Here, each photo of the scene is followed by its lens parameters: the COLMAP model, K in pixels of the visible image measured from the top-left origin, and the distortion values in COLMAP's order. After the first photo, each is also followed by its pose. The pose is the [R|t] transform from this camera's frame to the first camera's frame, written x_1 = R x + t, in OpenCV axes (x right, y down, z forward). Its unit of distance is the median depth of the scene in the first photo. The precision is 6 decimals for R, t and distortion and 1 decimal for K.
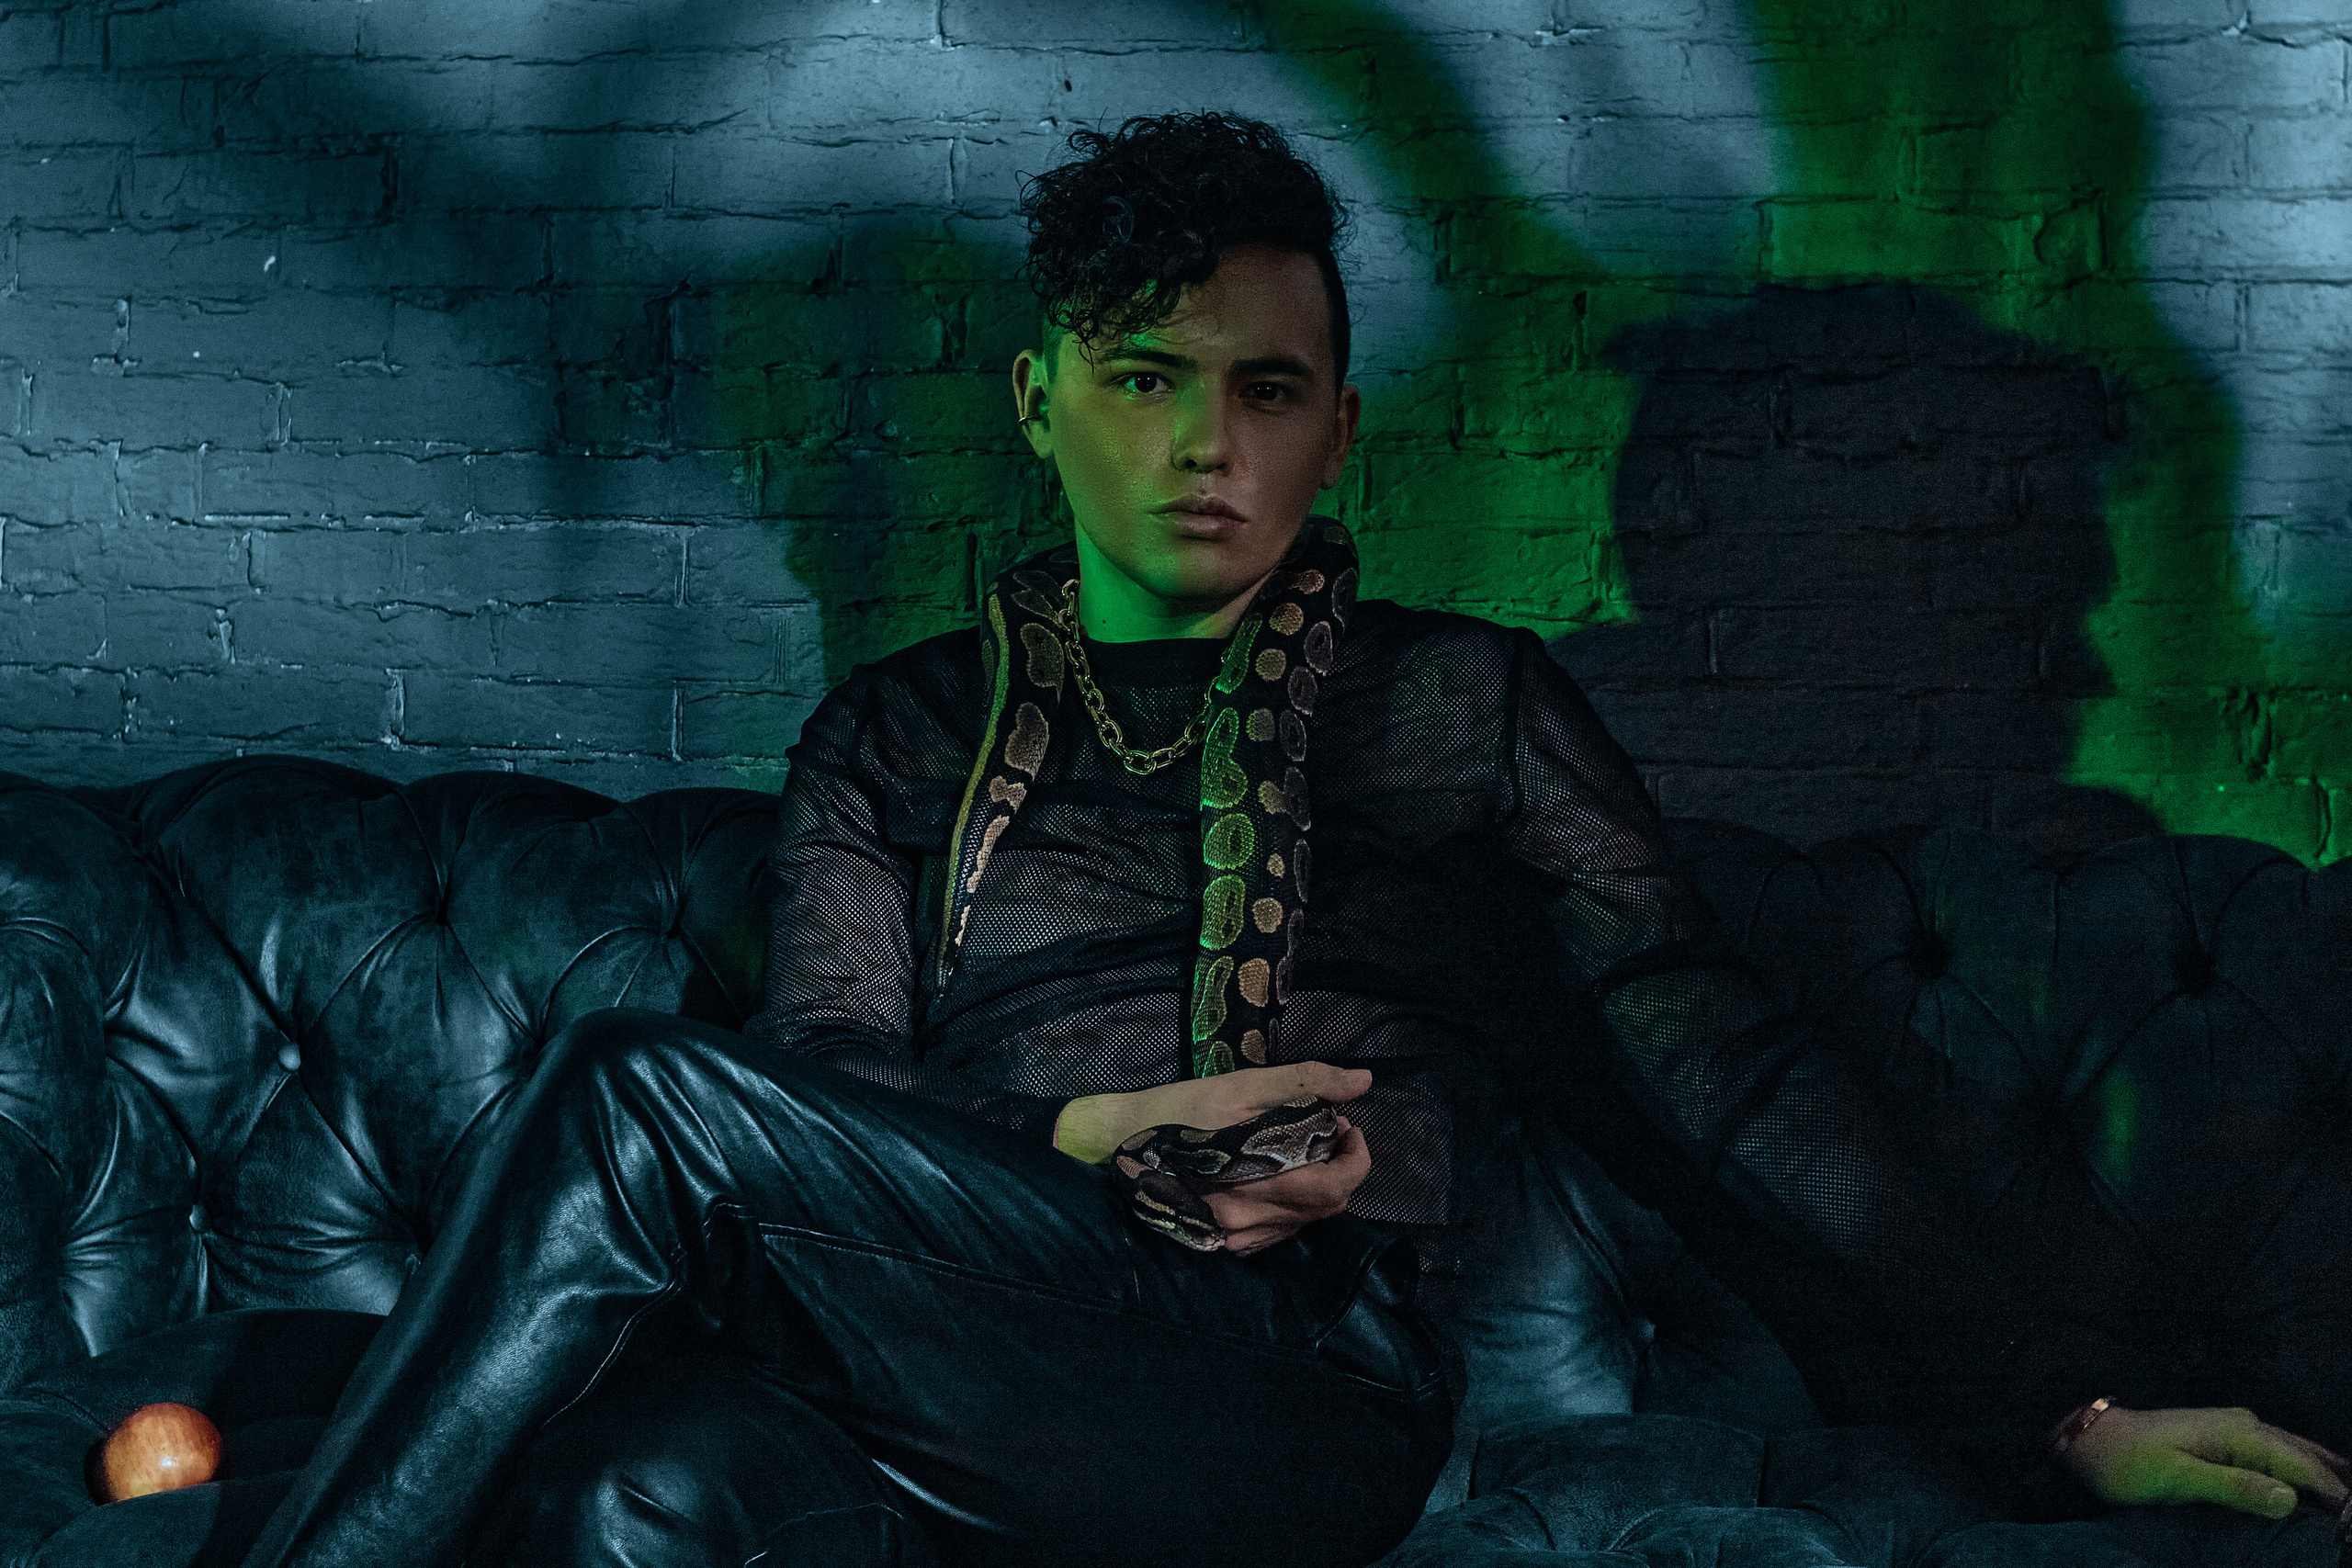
lens RADIAL K [[3744.9, 0, 1176.0], [0, 3744.9, 784.0], [0, 0, 1]] dist [-0.135207, 0.073605]
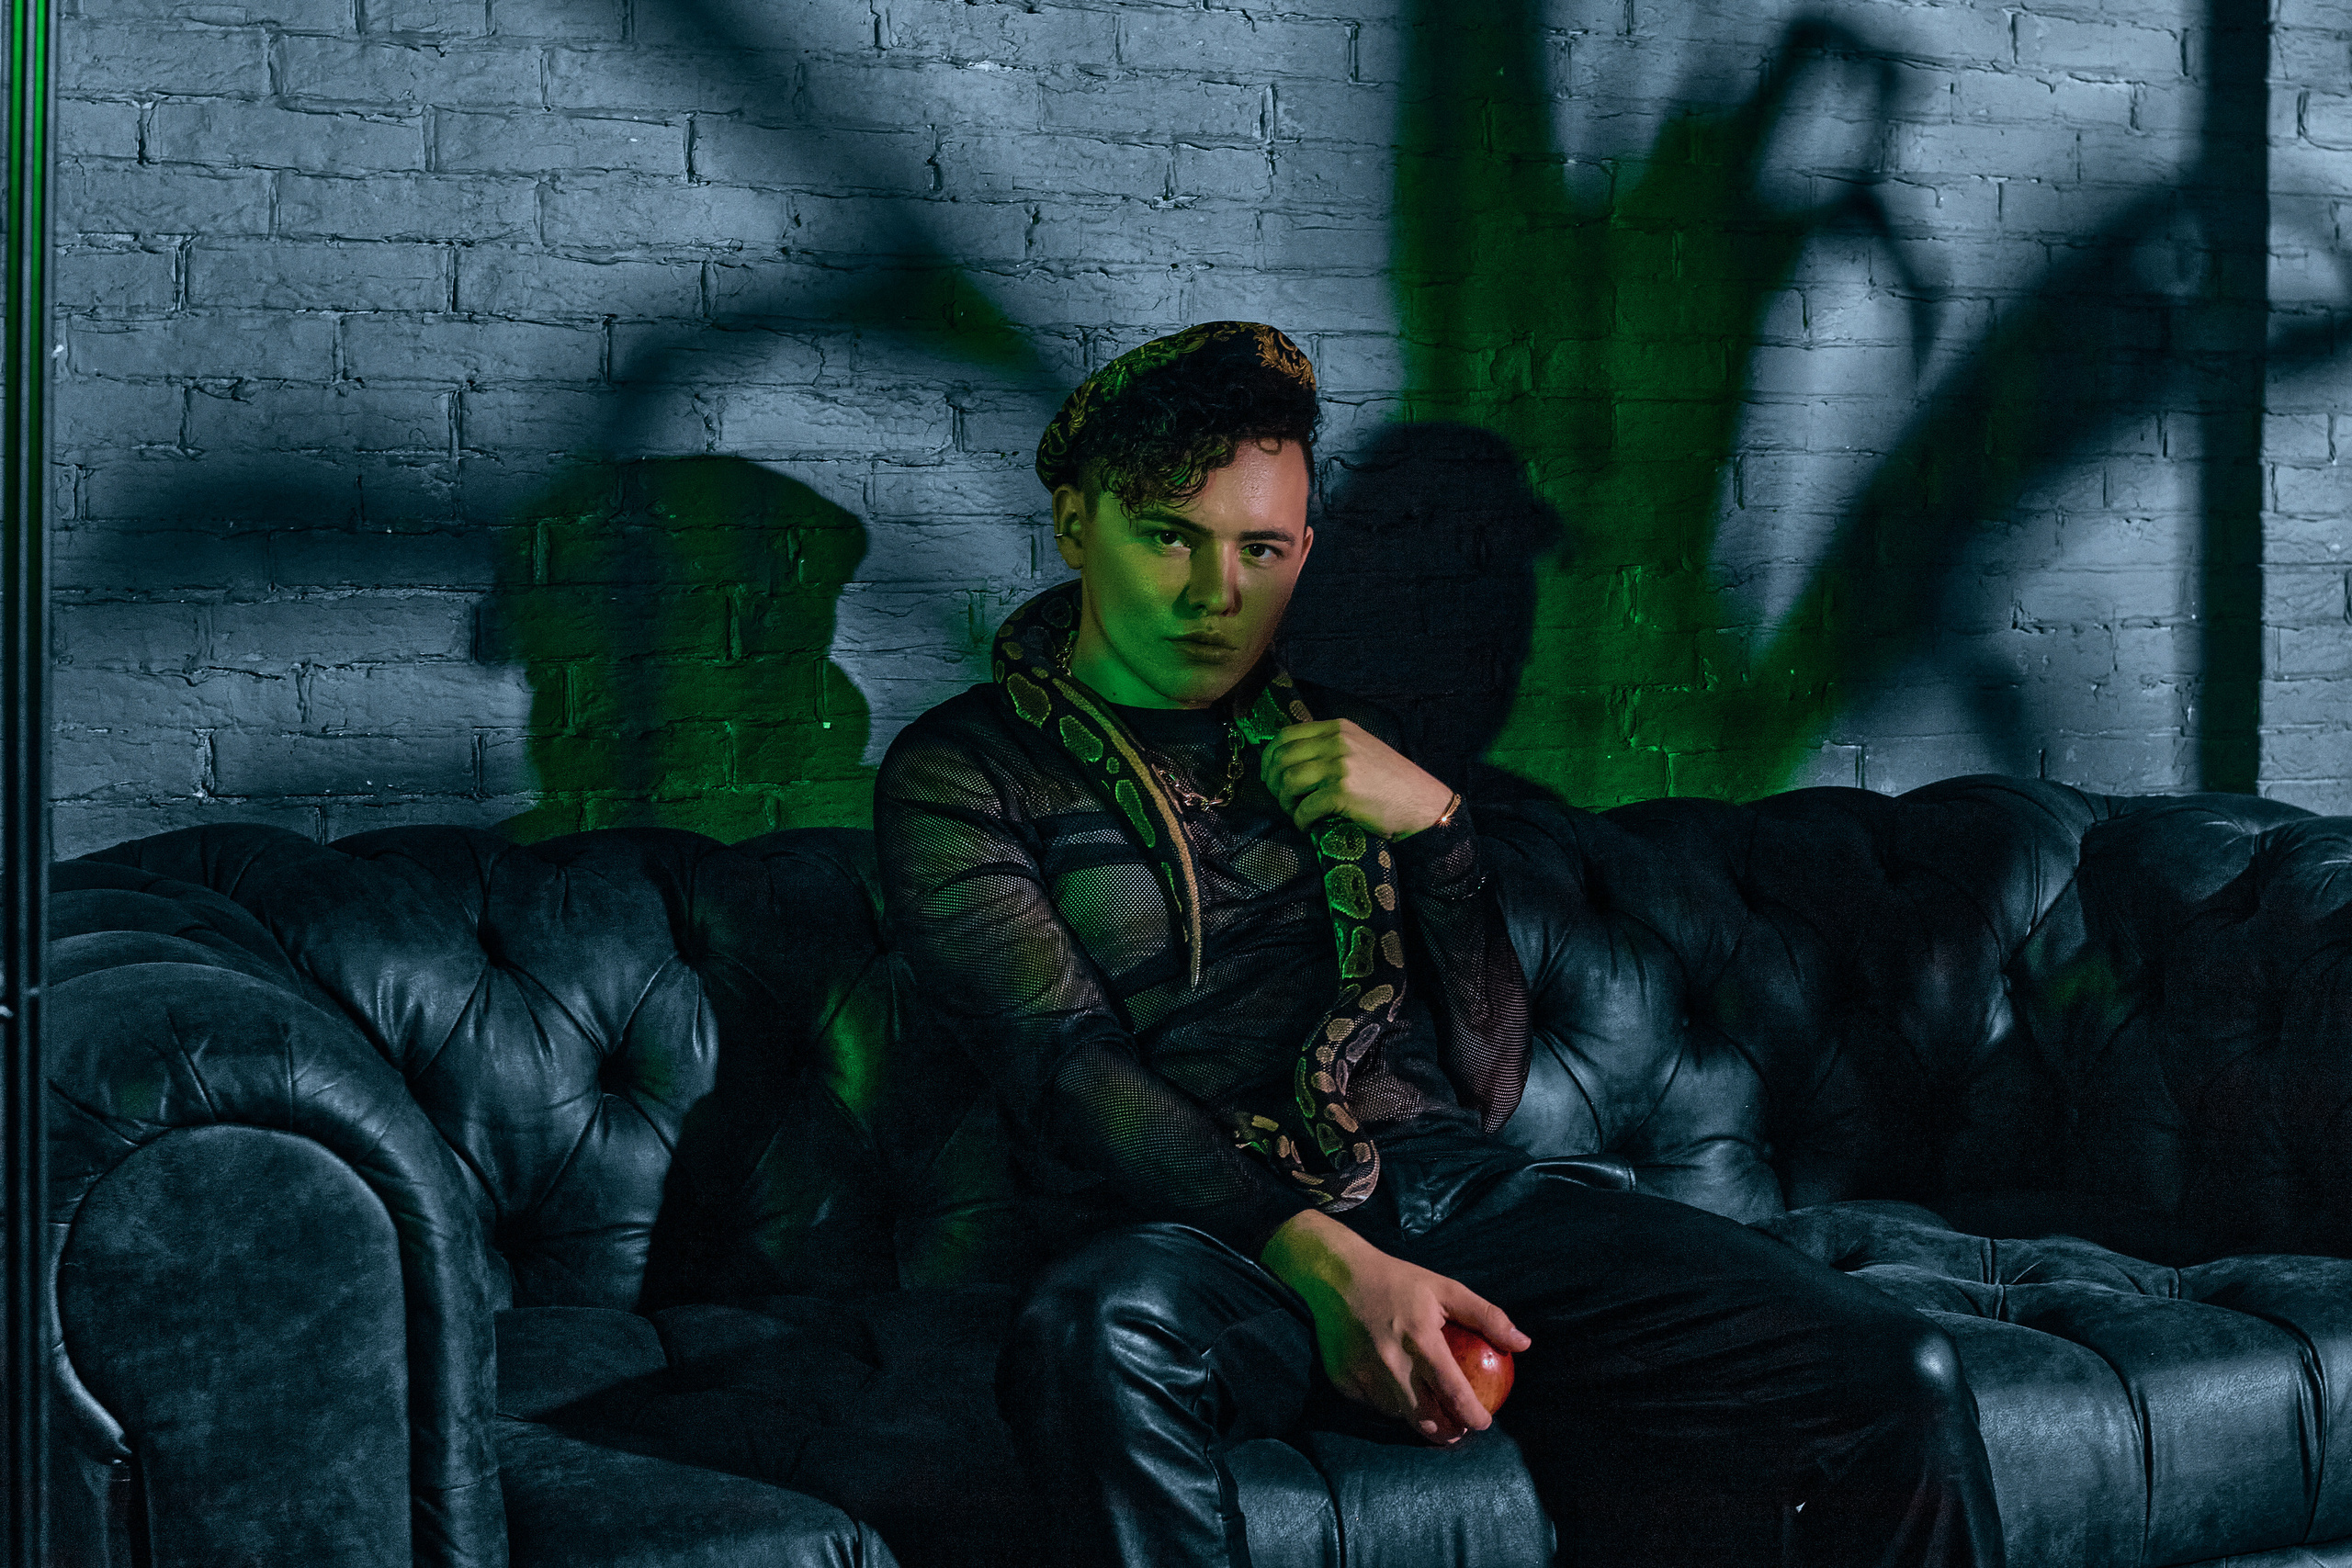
lens RADIAL K [[3744.9, 0, 1176.0], [0, 3744.9, 784.0], [0, 0, 1]] dist [-0.135207, 0.073605]
pose [[0.794431, -0.063935, 0.603980, -0.665977], [0.026211, 0.997126, 0.071076, -0.087834], [-0.606788, -0.040634, 0.793824, -0.038236]]
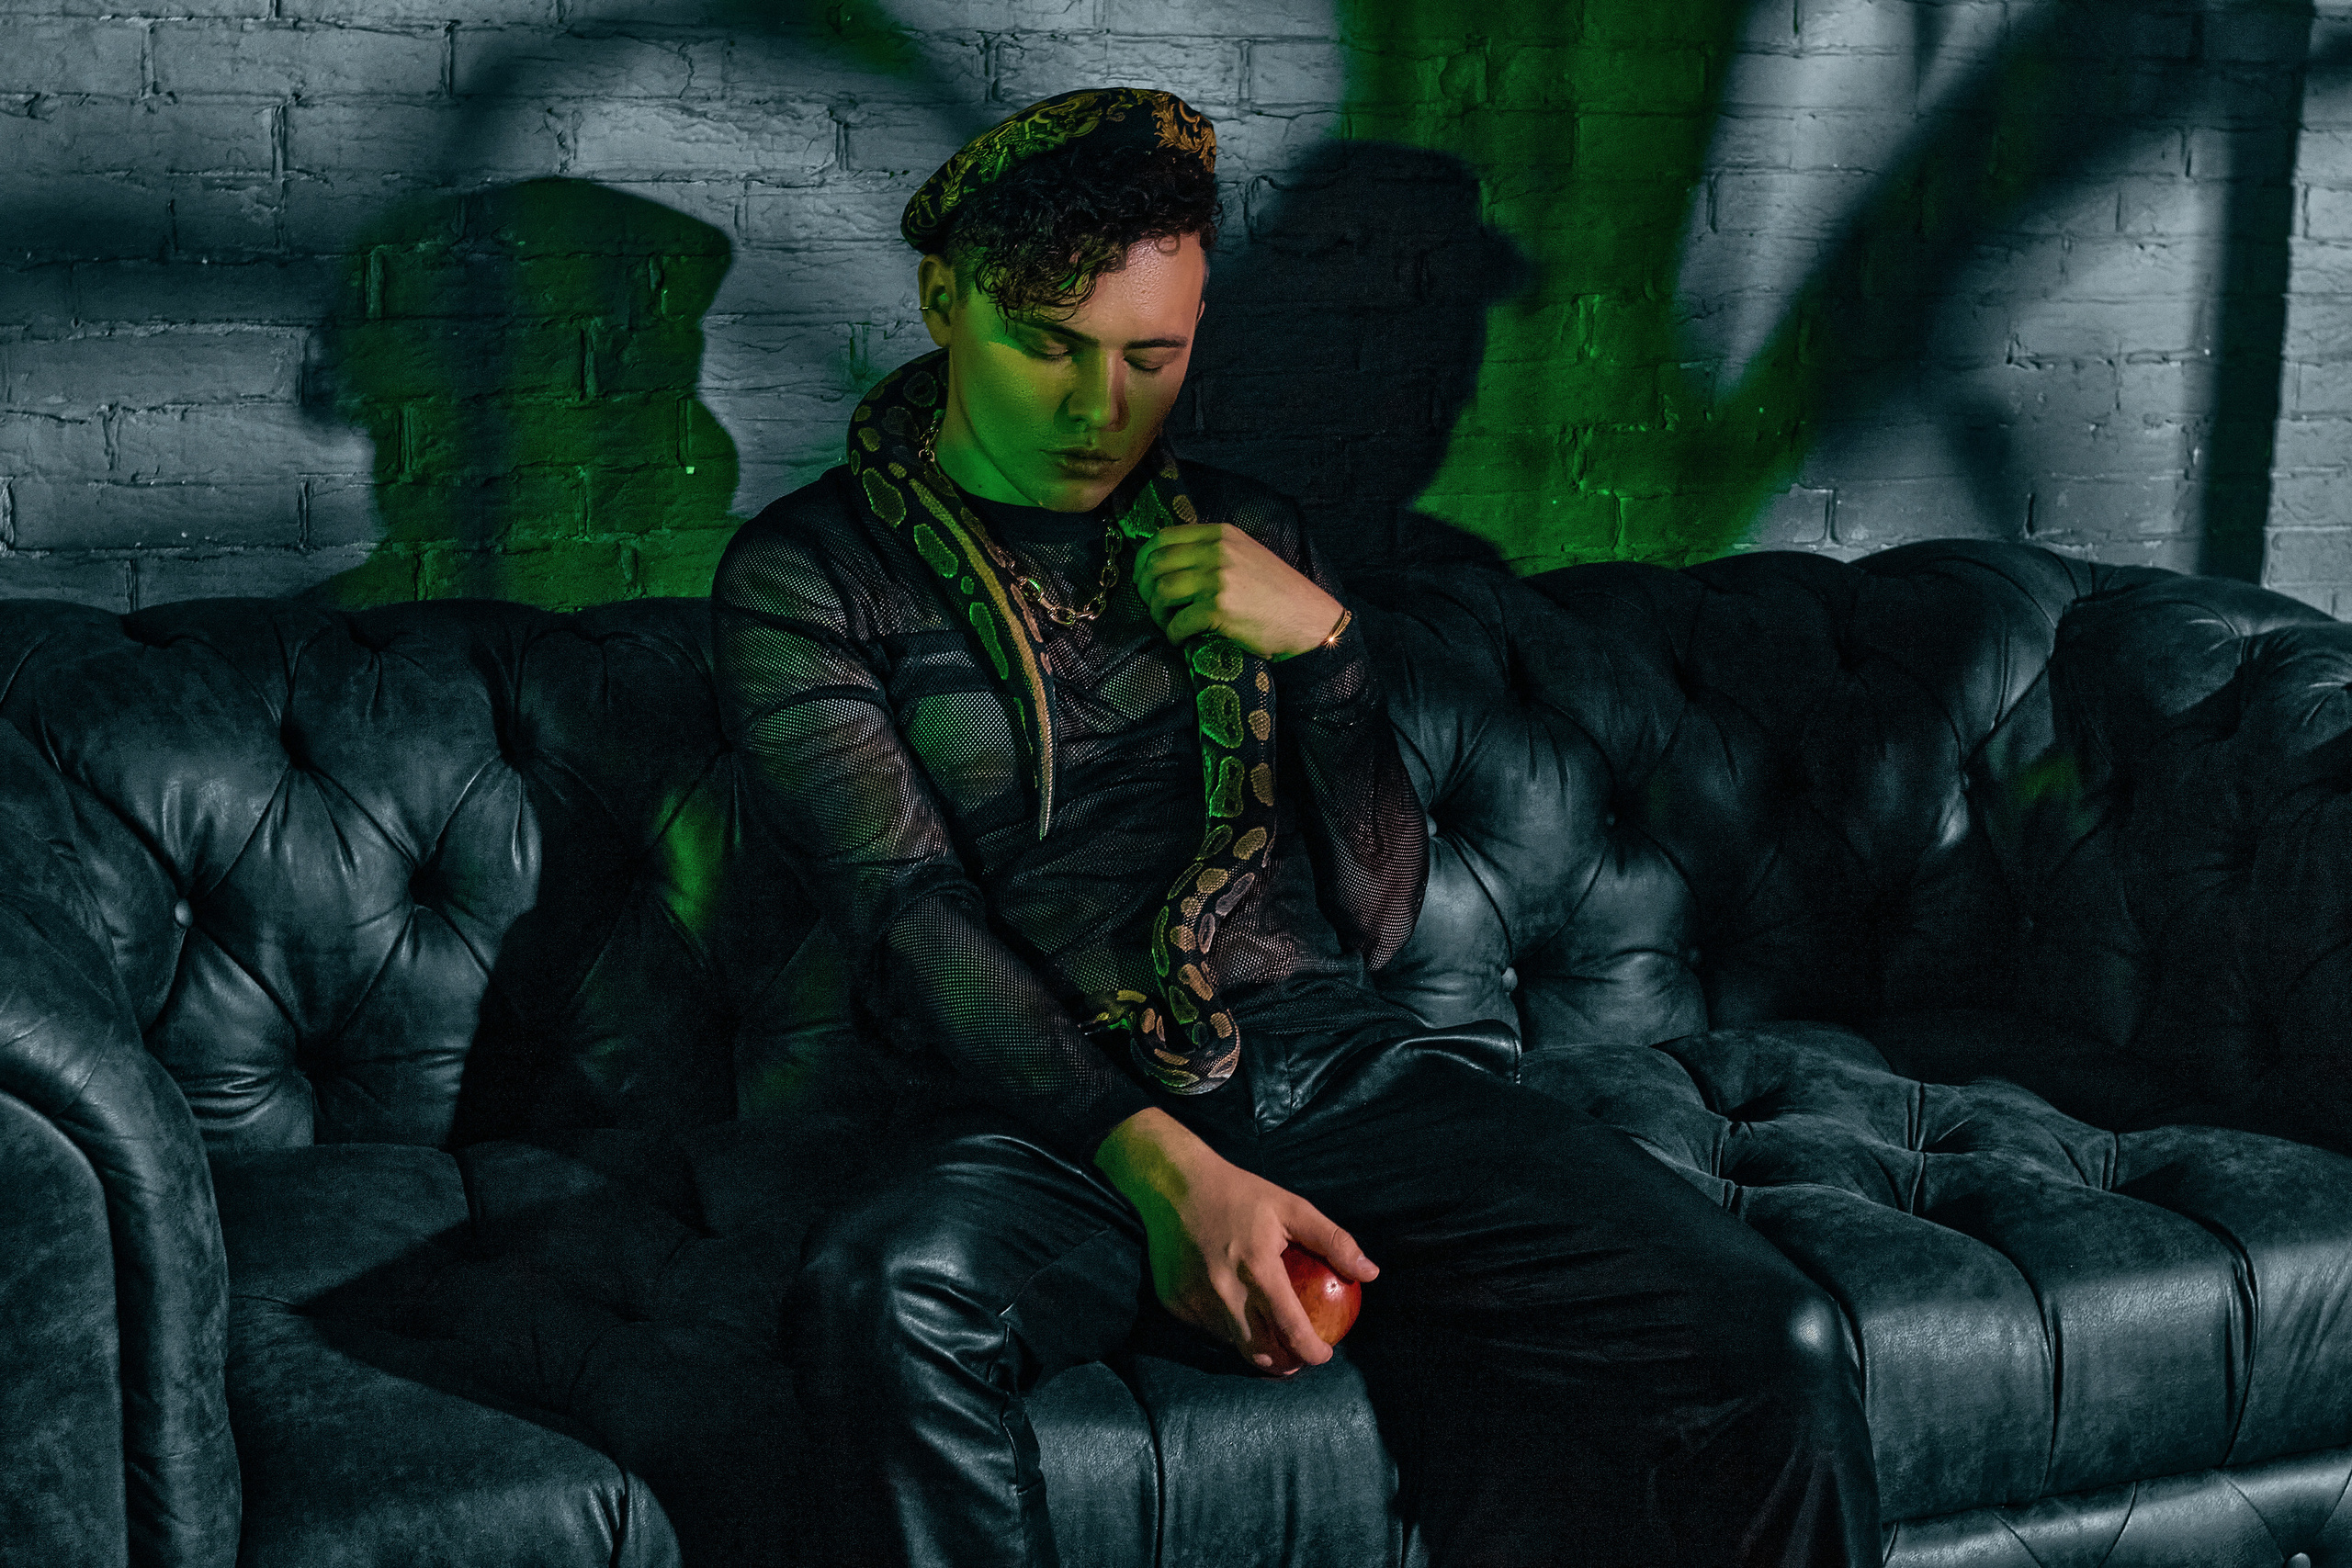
lens RADIAL K [[3744.9, 0, 1176.0], [0, 3744.9, 784.0], [0, 0, 1]] dist [-0.135207, 0.073605]
pose [[0.806944, -0.125029, 0.577243, -0.559875], [-0.005961, 0.975563, 0.219637, -0.177331], [-0.590598, -0.180676, 0.786480, 0.015989]]
